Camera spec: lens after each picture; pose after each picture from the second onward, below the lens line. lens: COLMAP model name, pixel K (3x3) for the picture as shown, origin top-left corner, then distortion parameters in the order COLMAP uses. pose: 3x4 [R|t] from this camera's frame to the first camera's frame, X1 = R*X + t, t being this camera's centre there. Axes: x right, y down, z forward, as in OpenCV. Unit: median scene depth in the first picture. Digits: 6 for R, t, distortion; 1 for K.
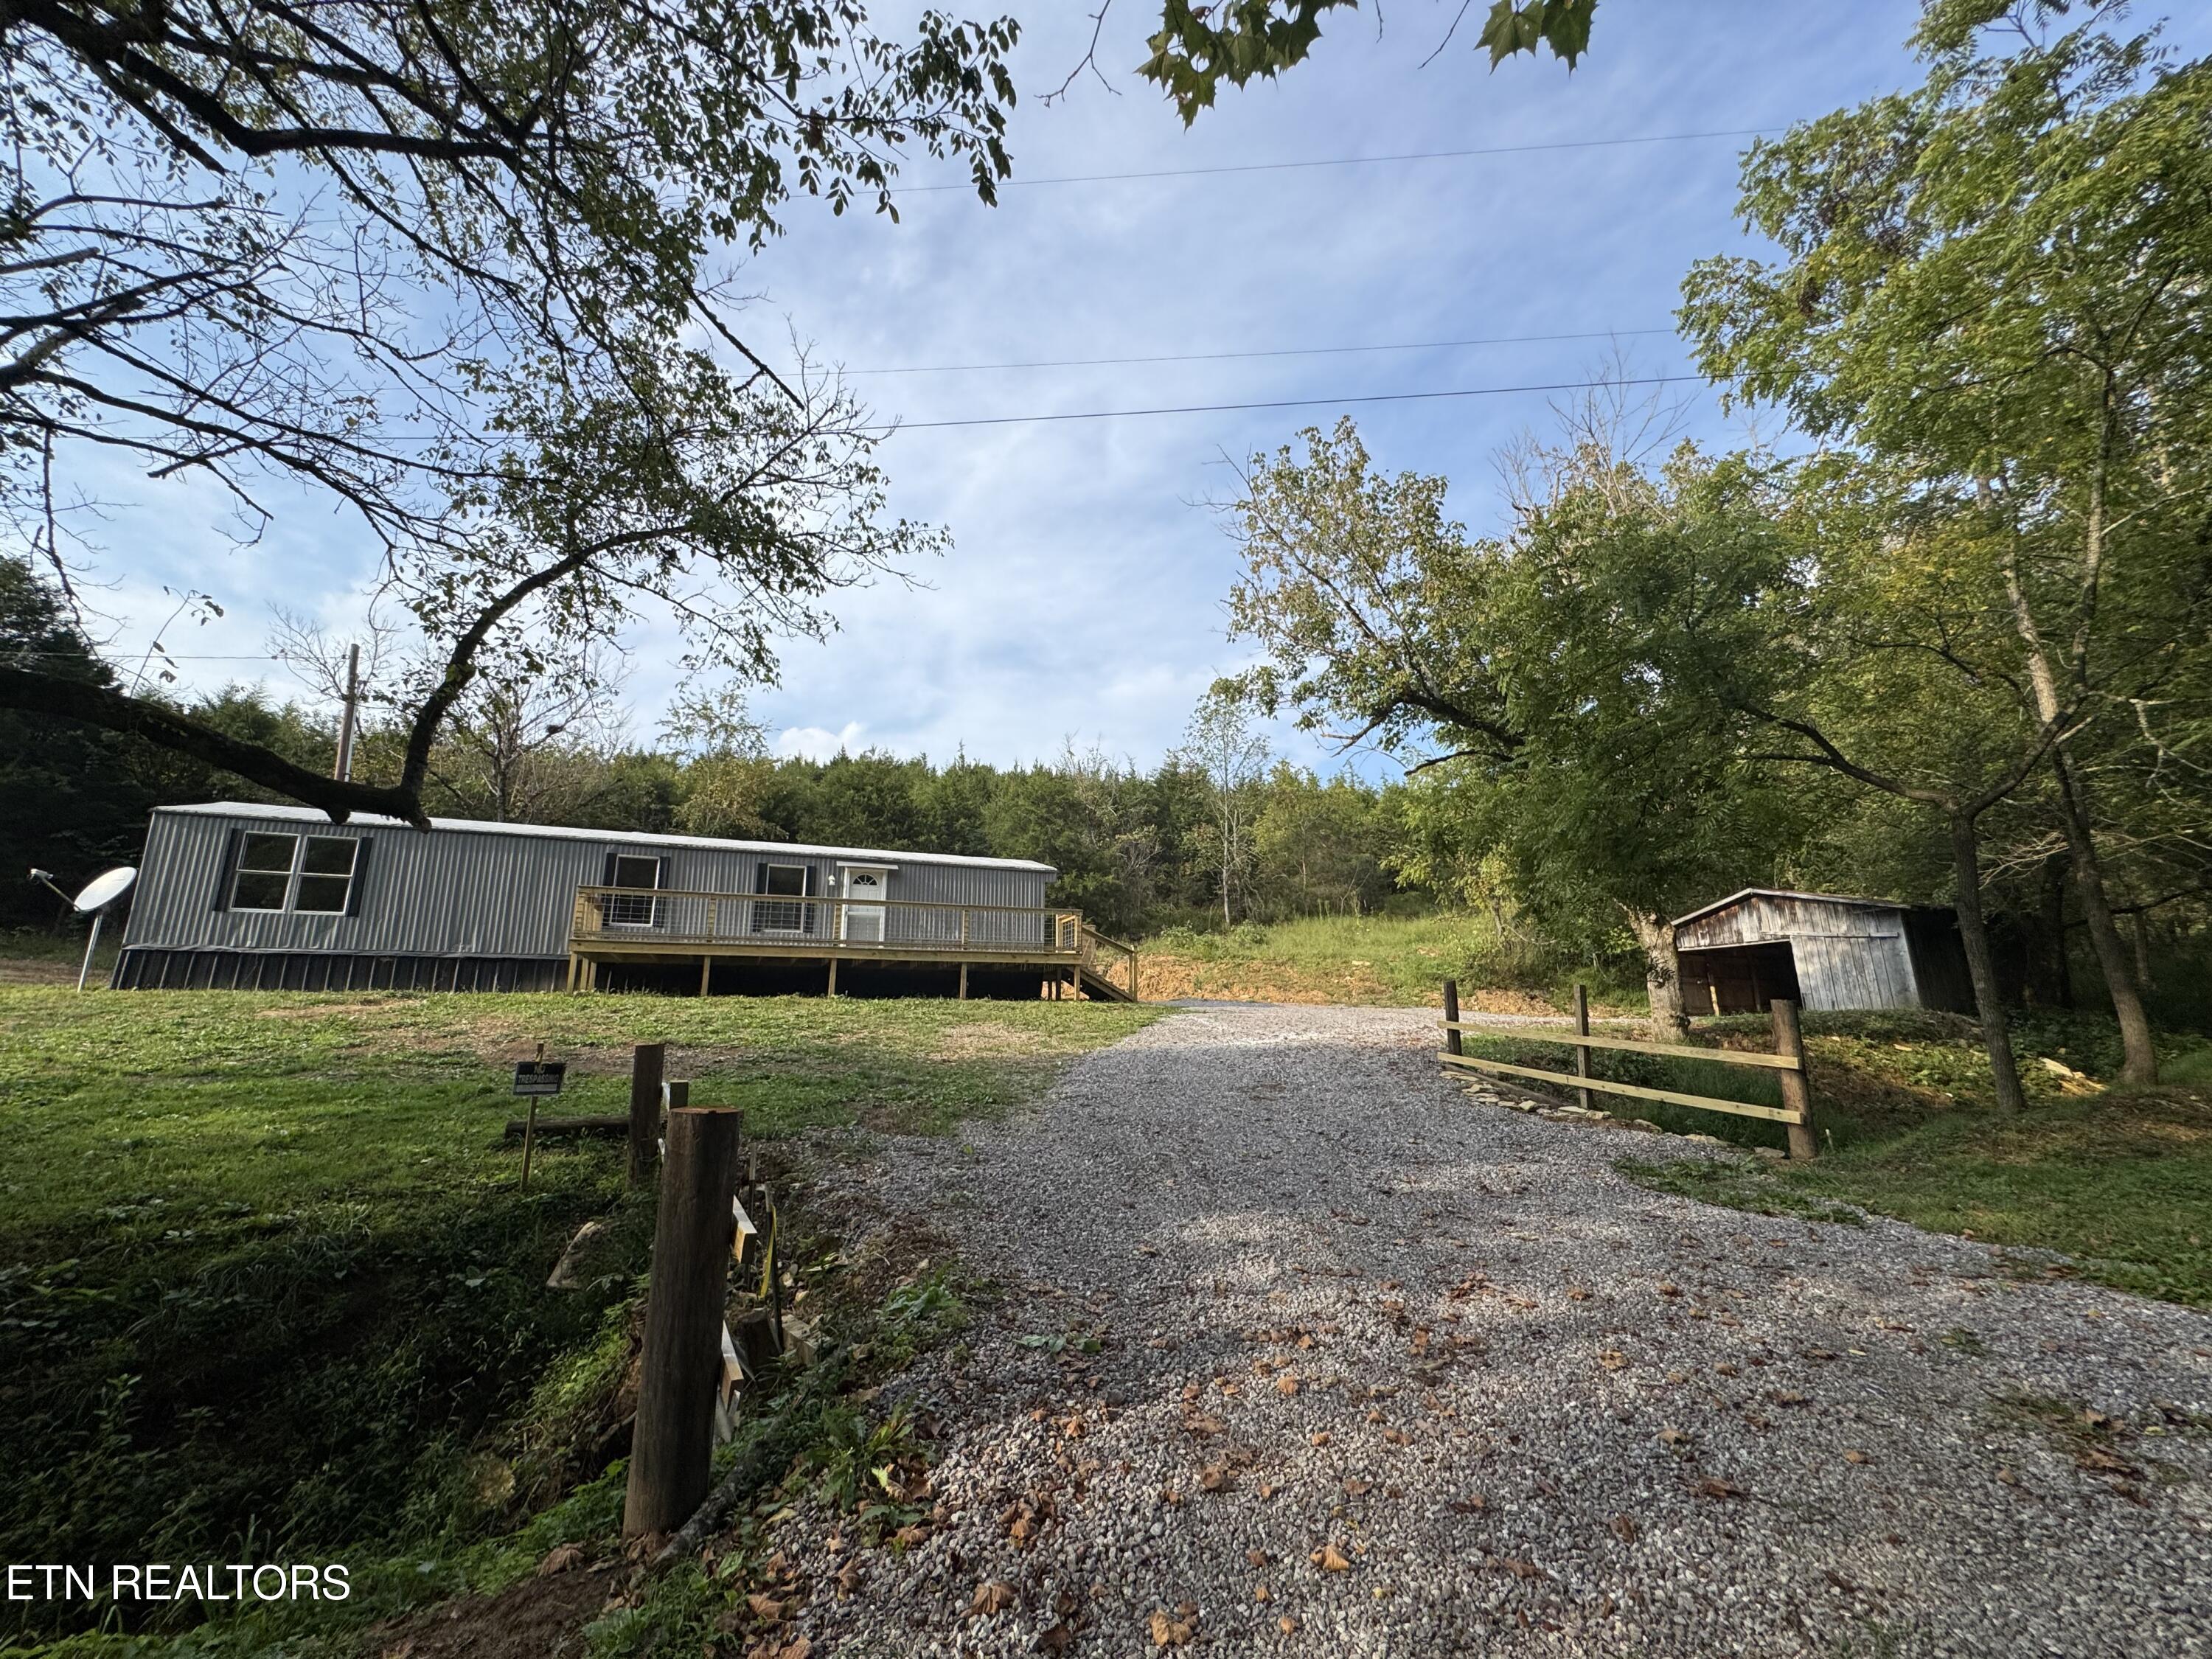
lens RADIAL K [[885.0, 0, 1105.3], [0, 885.0, 826.0], [0, 0, 1]] dist [-0.002932, -0.000320]
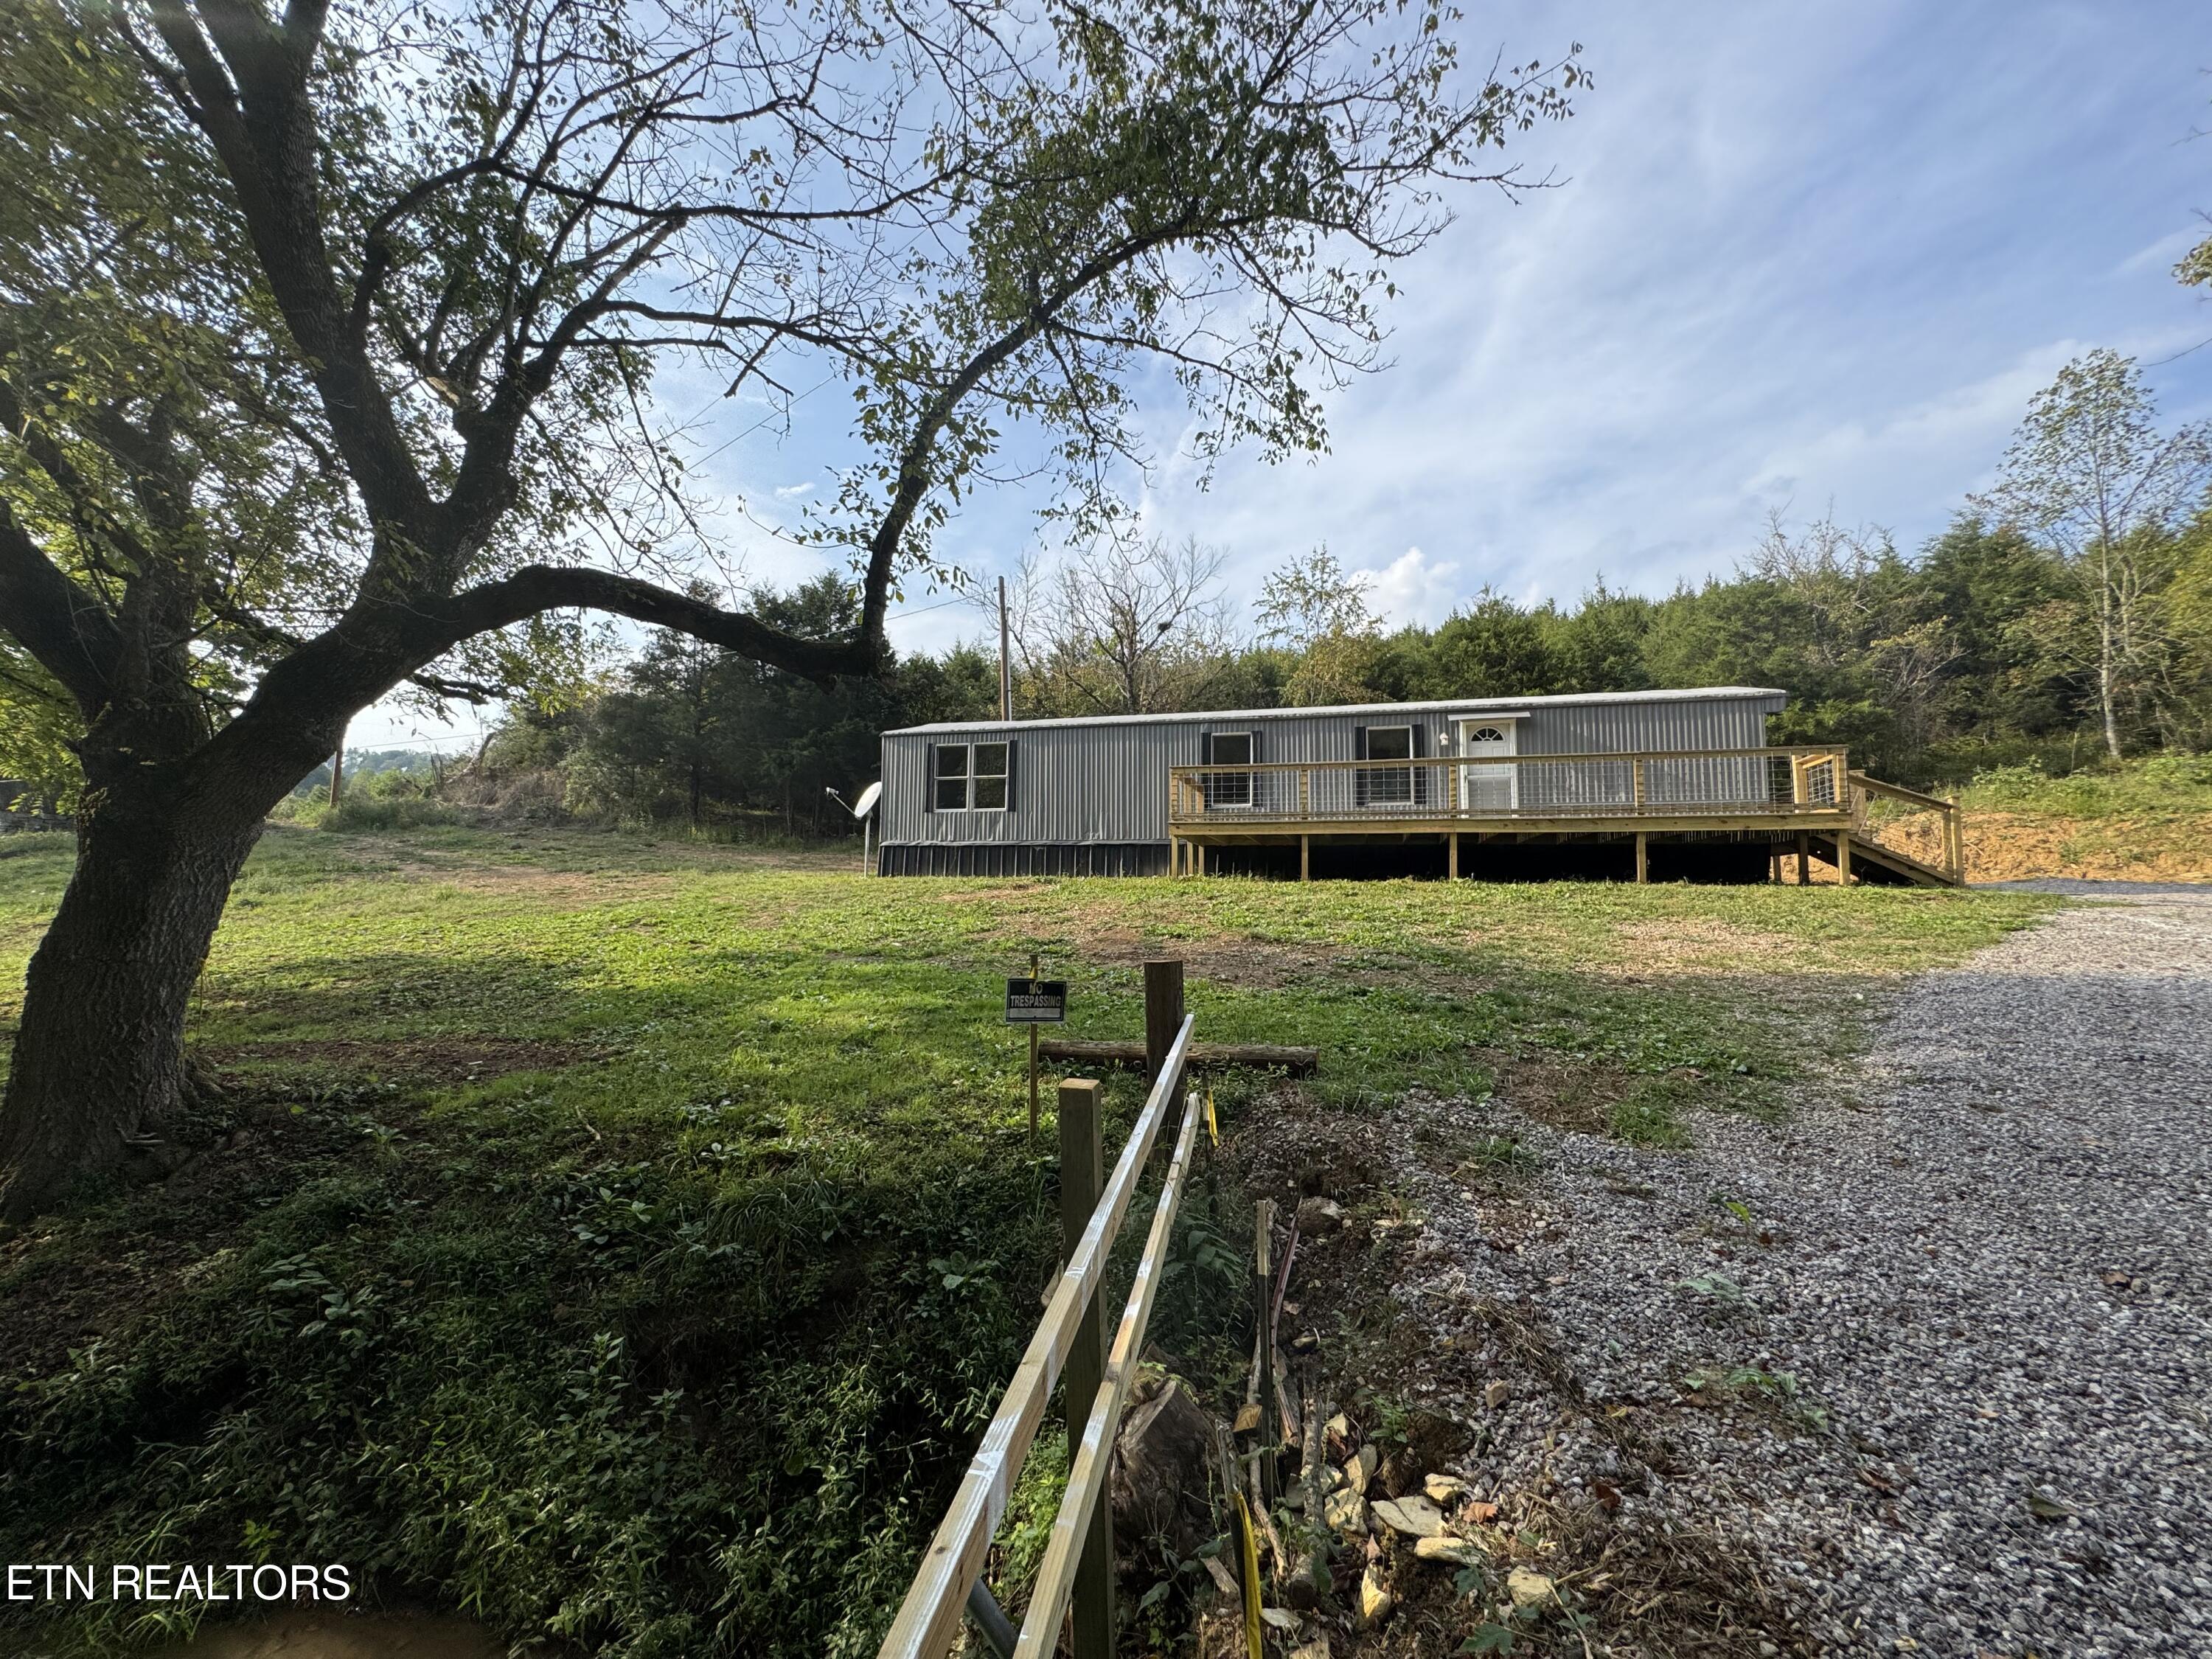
lens RADIAL K [[885.0, 0, 1105.3], [0, 885.0, 826.0], [0, 0, 1]] dist [-0.002932, -0.000320]
pose [[0.775552, -0.039868, -0.630024, -0.046768], [0.124780, 0.987995, 0.091082, 0.031207], [0.618829, -0.149254, 0.771216, 0.189109]]
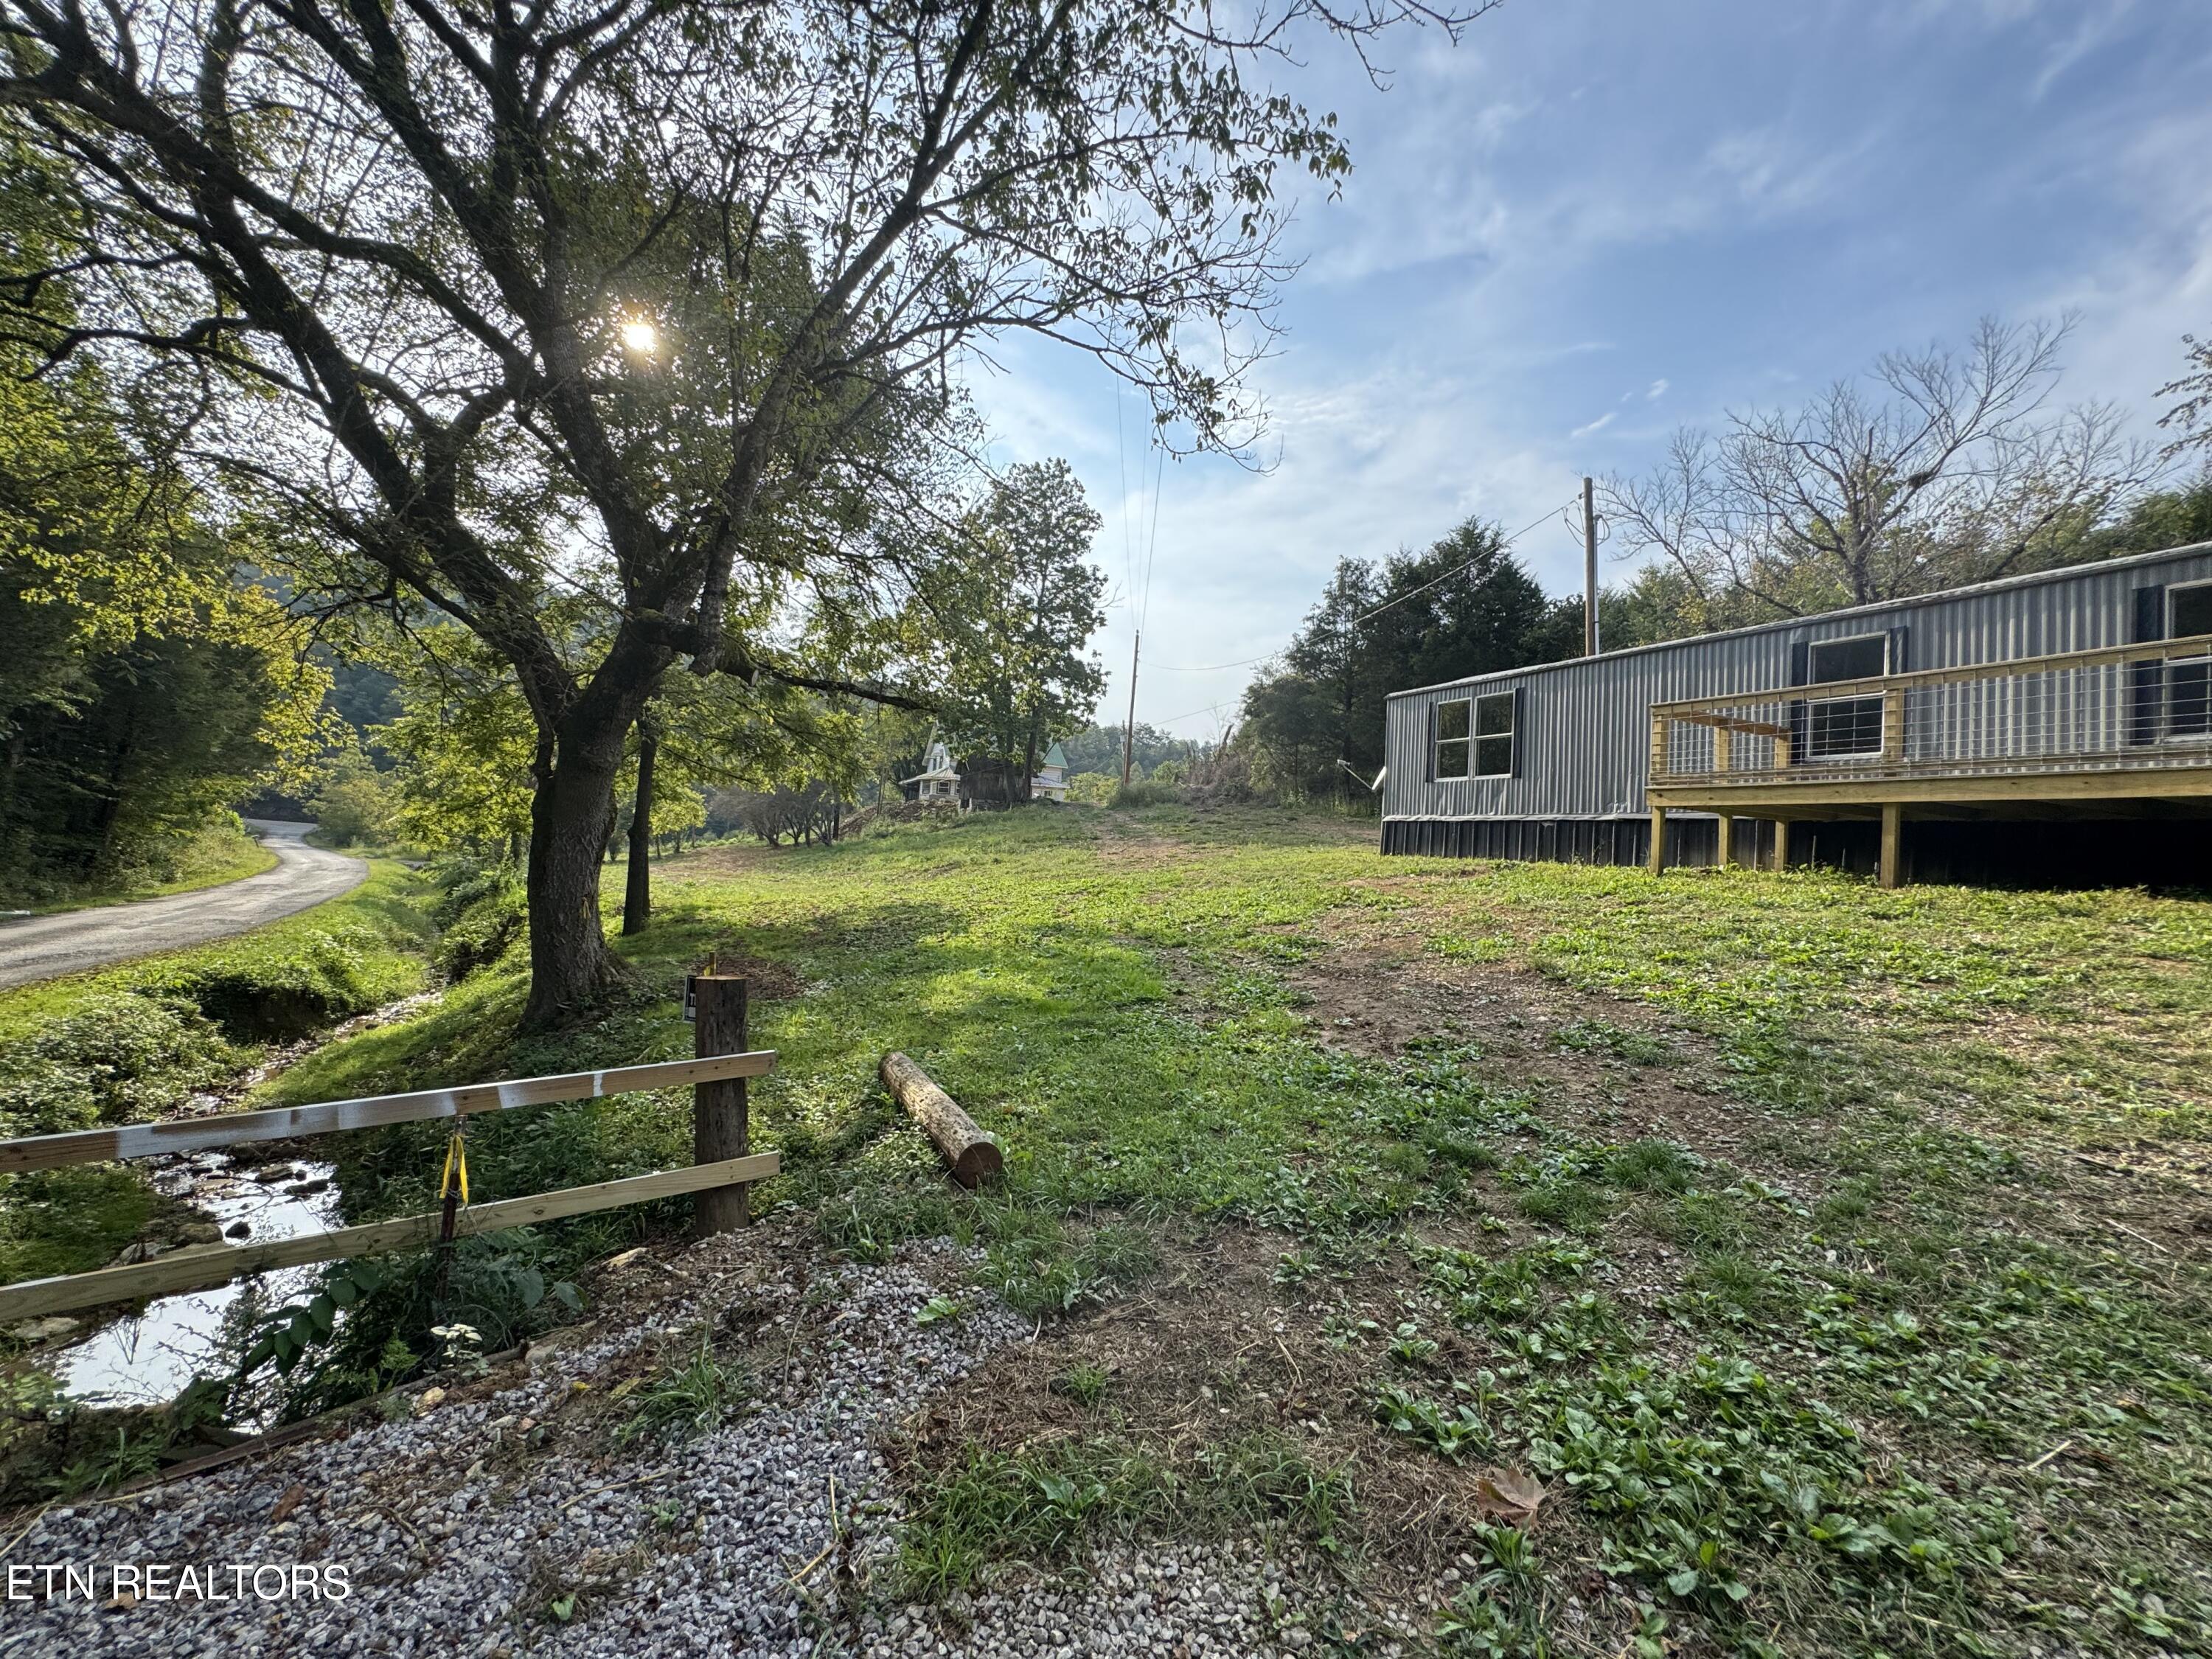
lens RADIAL K [[885.0, 0, 1105.3], [0, 885.0, 826.0], [0, 0, 1]] dist [-0.002932, -0.000320]
pose [[0.046066, -0.017711, -0.998781, 0.022808], [0.170907, 0.985241, -0.009589, 0.082879], [0.984210, -0.170257, 0.048413, 0.506988]]
